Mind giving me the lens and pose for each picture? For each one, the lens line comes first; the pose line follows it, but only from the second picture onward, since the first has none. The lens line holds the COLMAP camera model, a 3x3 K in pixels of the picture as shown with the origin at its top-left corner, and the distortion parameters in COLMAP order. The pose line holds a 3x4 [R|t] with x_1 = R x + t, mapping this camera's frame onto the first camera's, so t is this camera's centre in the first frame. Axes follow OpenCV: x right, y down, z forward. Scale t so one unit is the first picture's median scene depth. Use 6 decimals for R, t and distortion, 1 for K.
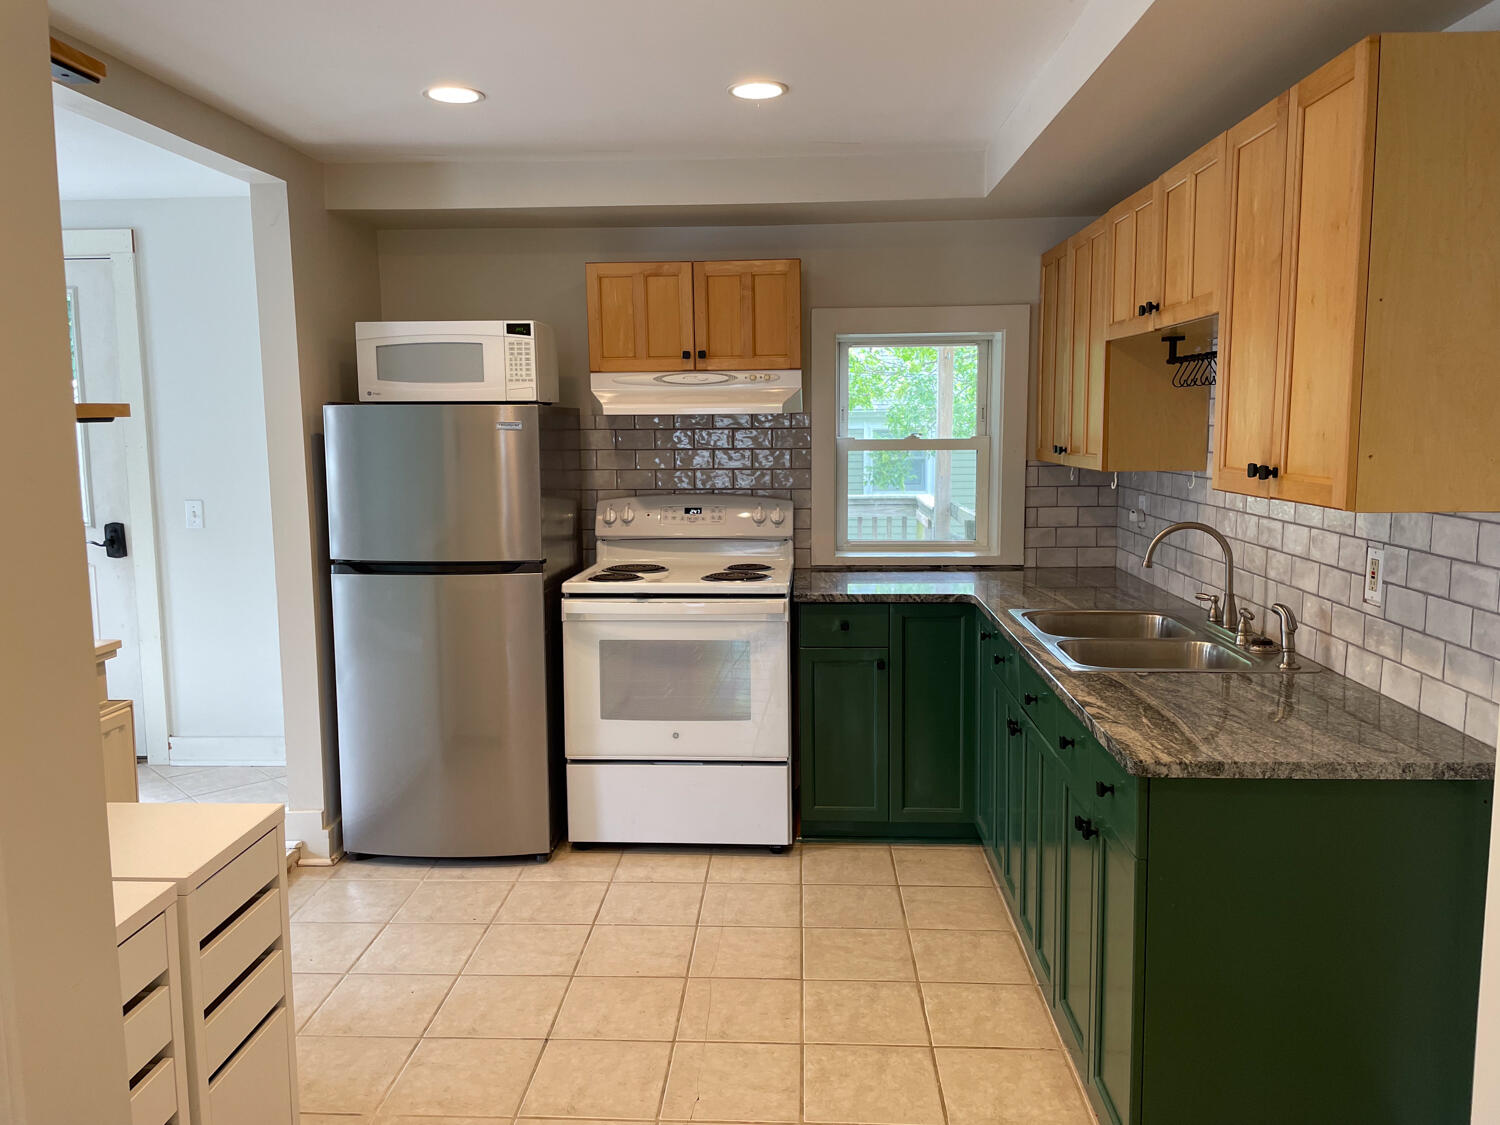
lens RADIAL K [[1137.1, 0, 749.6], [0, 1137.1, 557.6], [0, 0, 1]] dist [0.004340, 0.000665]
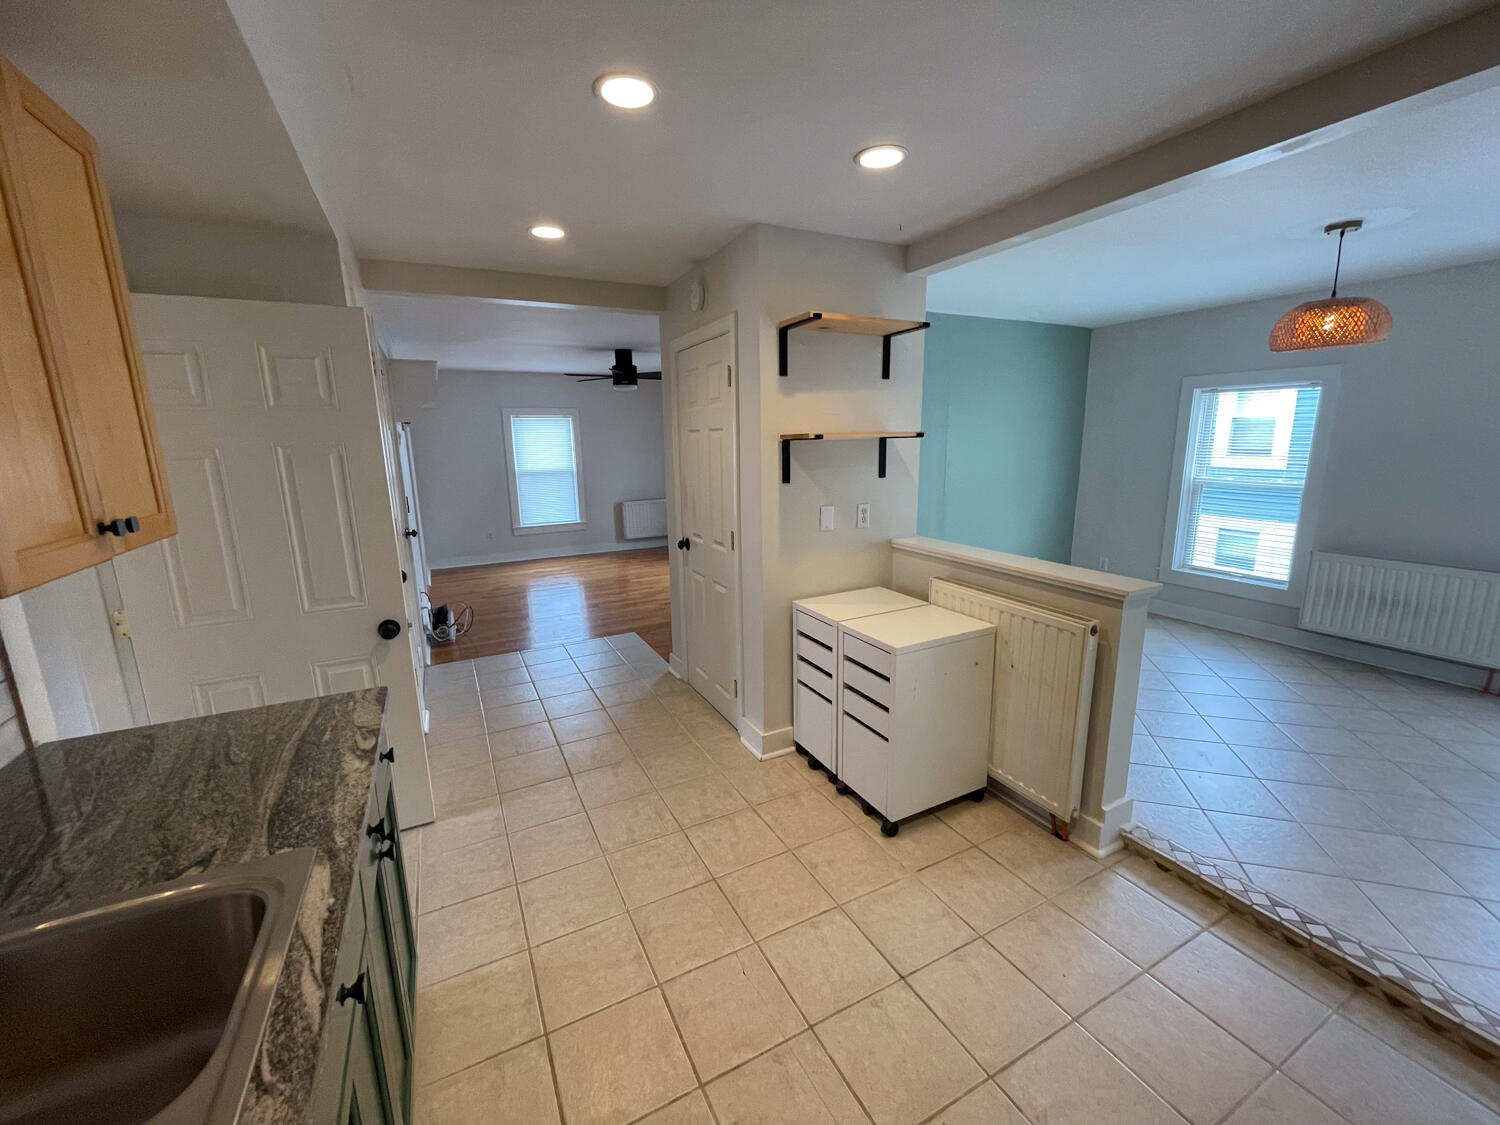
lens RADIAL K [[603.3, 0, 752.3], [0, 603.3, 562.6], [0, 0, 1]] dist [-0.002262, -0.000078]
pose [[-0.865583, 0.128173, -0.484085, 0.258605], [-0.033400, 0.949760, 0.311193, -0.218626], [0.499651, 0.285532, -0.817814, 1.680535]]
